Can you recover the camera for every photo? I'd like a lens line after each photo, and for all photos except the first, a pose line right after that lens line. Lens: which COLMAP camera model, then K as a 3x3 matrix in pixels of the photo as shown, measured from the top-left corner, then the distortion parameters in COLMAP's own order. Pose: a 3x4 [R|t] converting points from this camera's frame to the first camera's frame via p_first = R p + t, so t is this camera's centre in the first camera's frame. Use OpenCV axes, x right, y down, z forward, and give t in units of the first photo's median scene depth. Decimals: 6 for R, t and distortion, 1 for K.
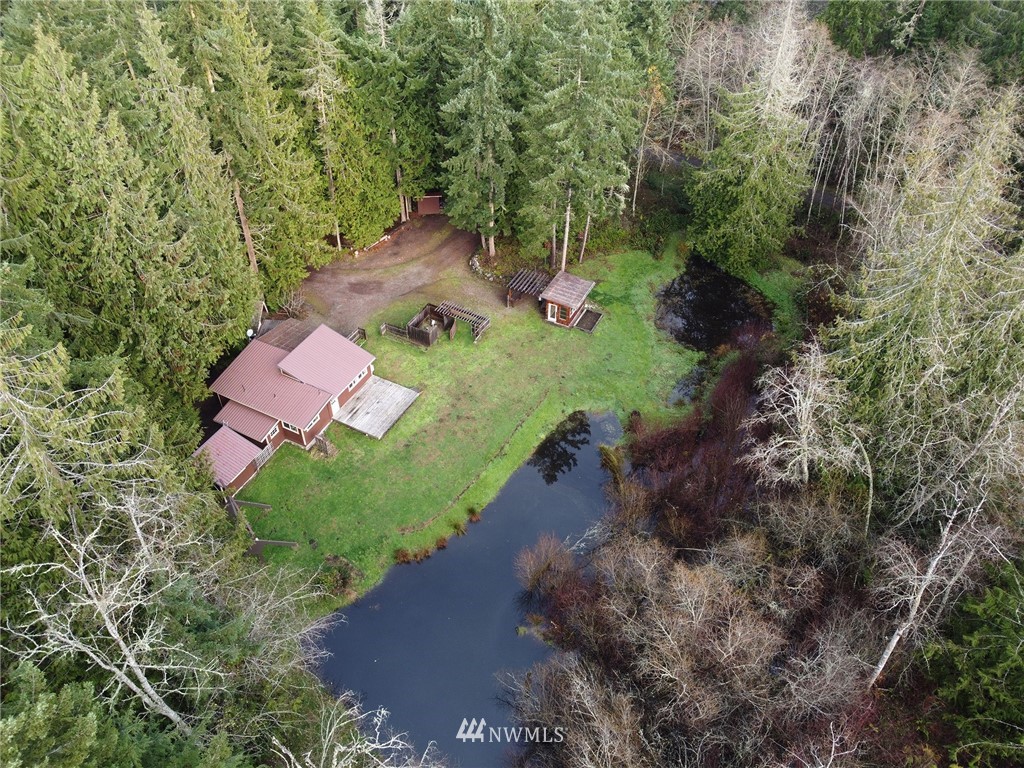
lens RADIAL K [[832.9, 0, 516.8], [0, 832.9, 377.3], [0, 0, 1]] dist [-0.008949, -0.016330]
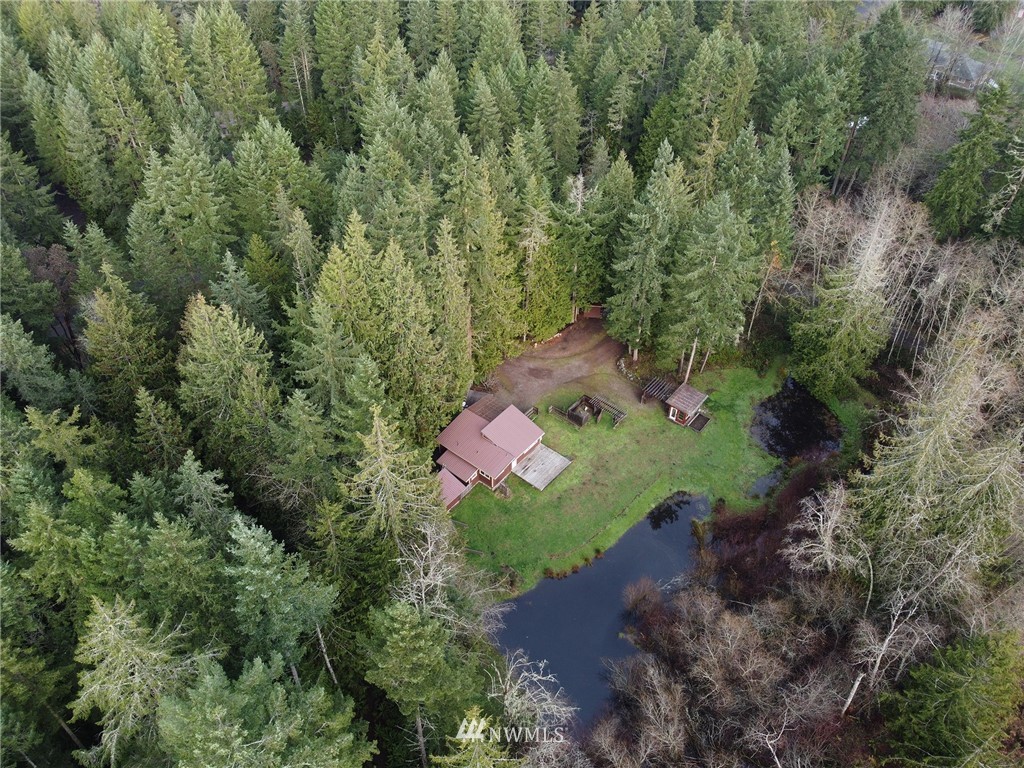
lens RADIAL K [[832.9, 0, 502.4], [0, 832.9, 385.4], [0, 0, 1]] dist [-0.008949, -0.016330]
pose [[0.977010, 0.138973, -0.161675, -0.019513], [-0.138265, 0.990271, 0.015678, -0.122483], [0.162281, 0.007037, 0.986719, -0.462764]]
